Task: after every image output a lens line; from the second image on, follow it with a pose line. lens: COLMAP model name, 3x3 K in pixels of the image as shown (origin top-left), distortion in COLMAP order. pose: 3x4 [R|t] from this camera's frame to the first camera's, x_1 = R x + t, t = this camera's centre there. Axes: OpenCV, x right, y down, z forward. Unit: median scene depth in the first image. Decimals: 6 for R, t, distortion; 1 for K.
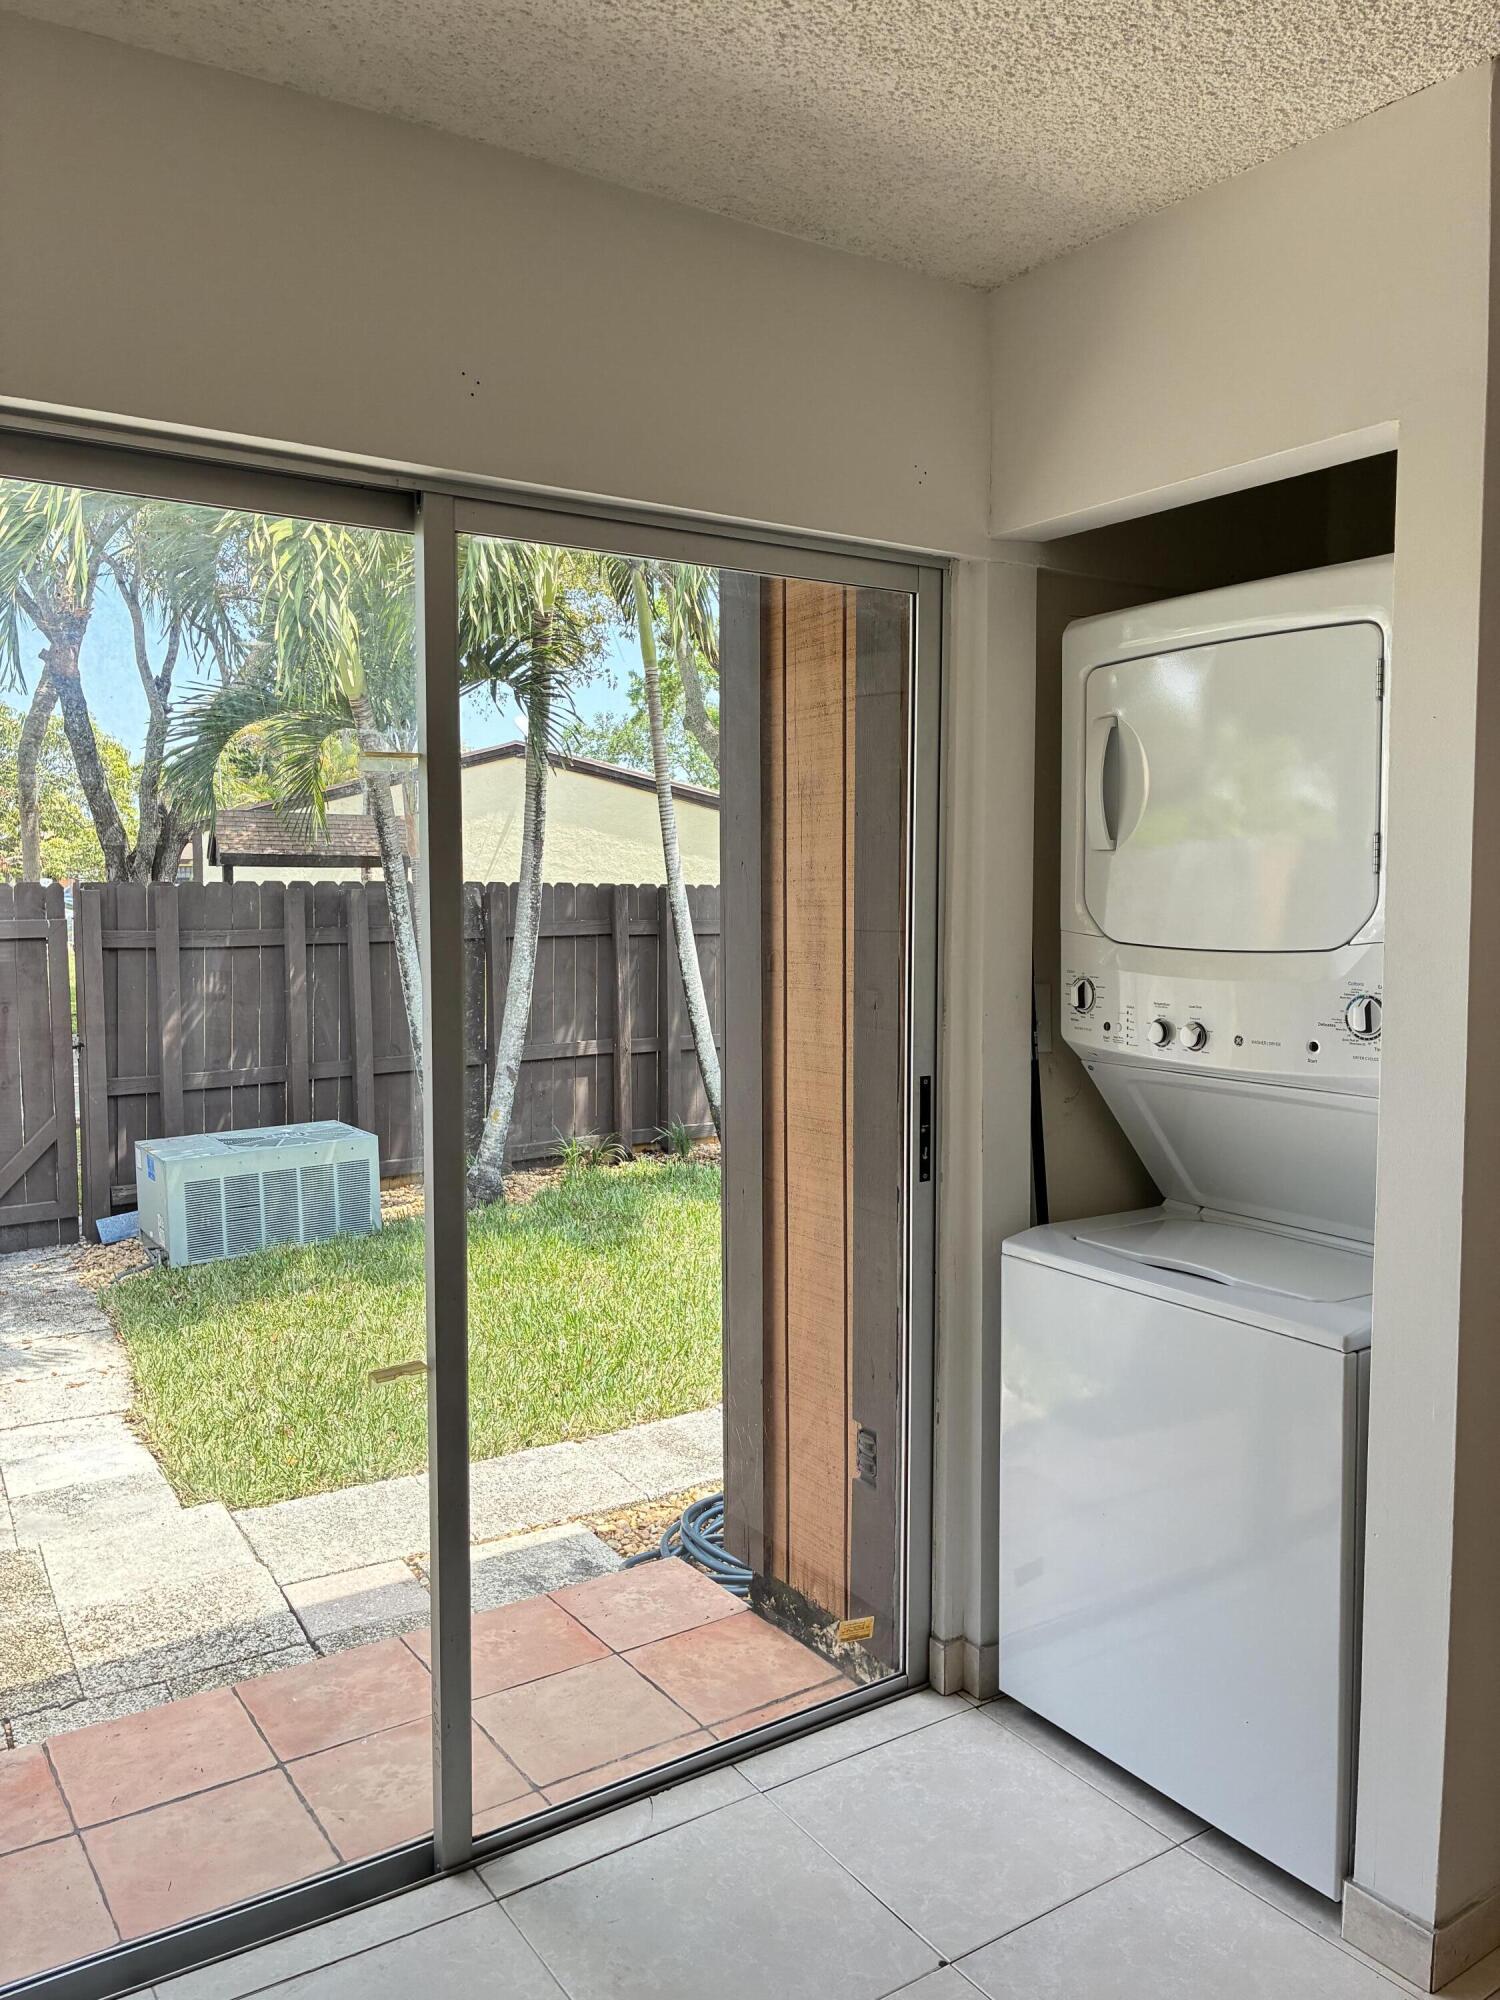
lens RADIAL K [[1551.4, 0, 767.7], [0, 1551.4, 997.3], [0, 0, 1]] dist [0.050799, -0.003193]
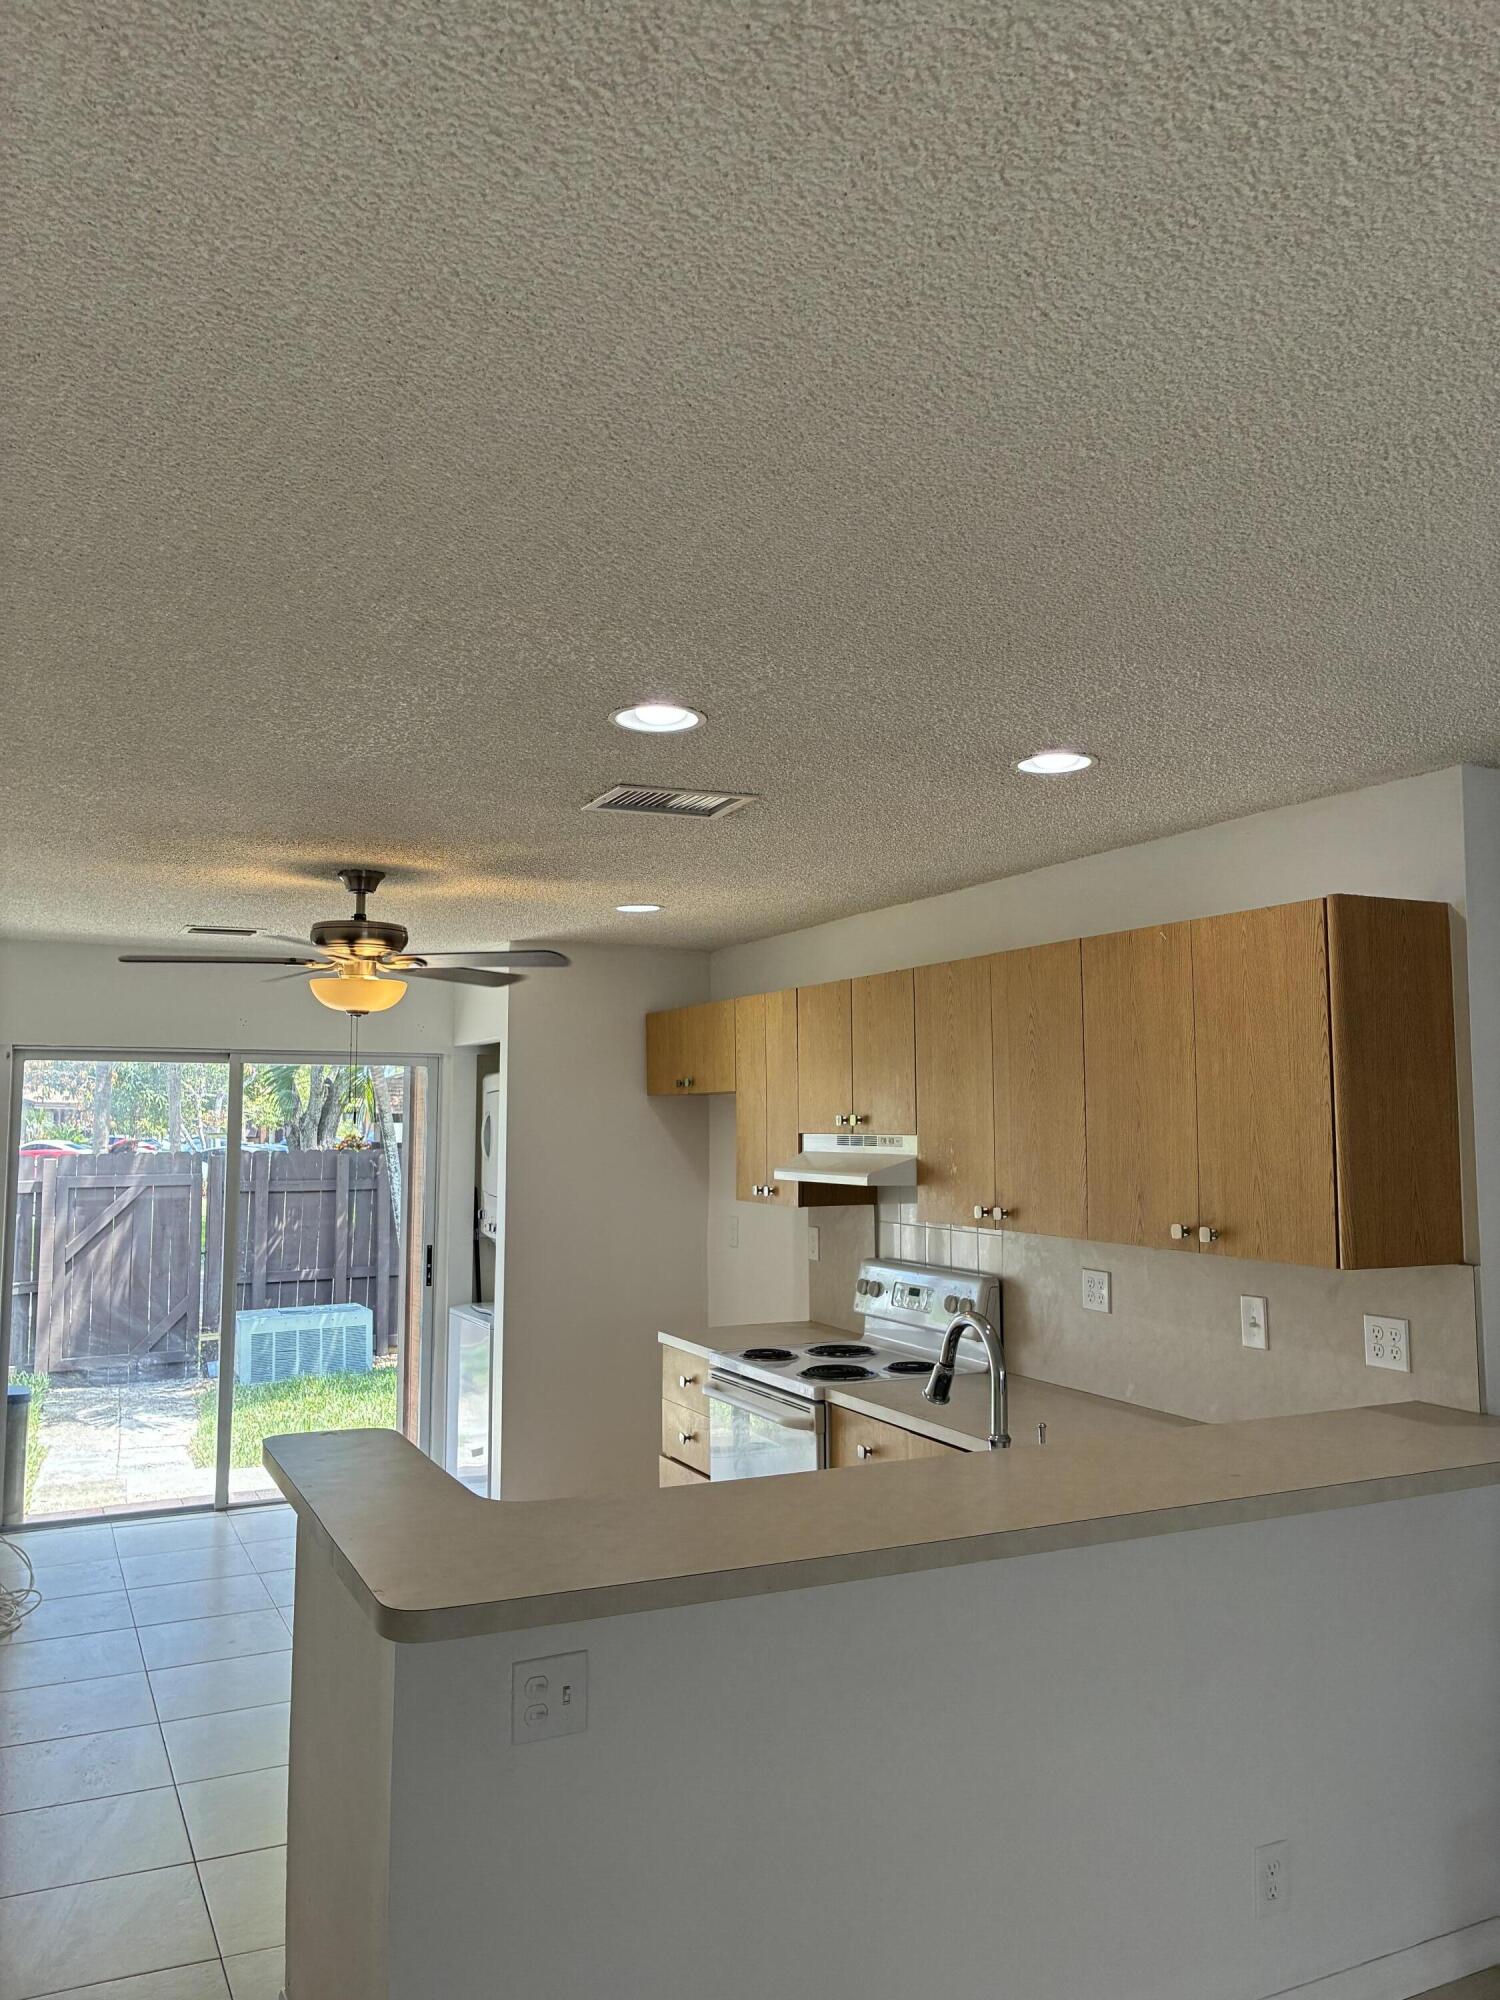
lens RADIAL K [[1551.4, 0, 767.7], [0, 1551.4, 997.3], [0, 0, 1]] dist [0.050799, -0.003193]
pose [[0.991050, -0.008731, -0.133203, 0.366237], [-0.011933, 0.988070, -0.153545, 0.011861], [0.132954, 0.153761, 0.979123, -0.565419]]
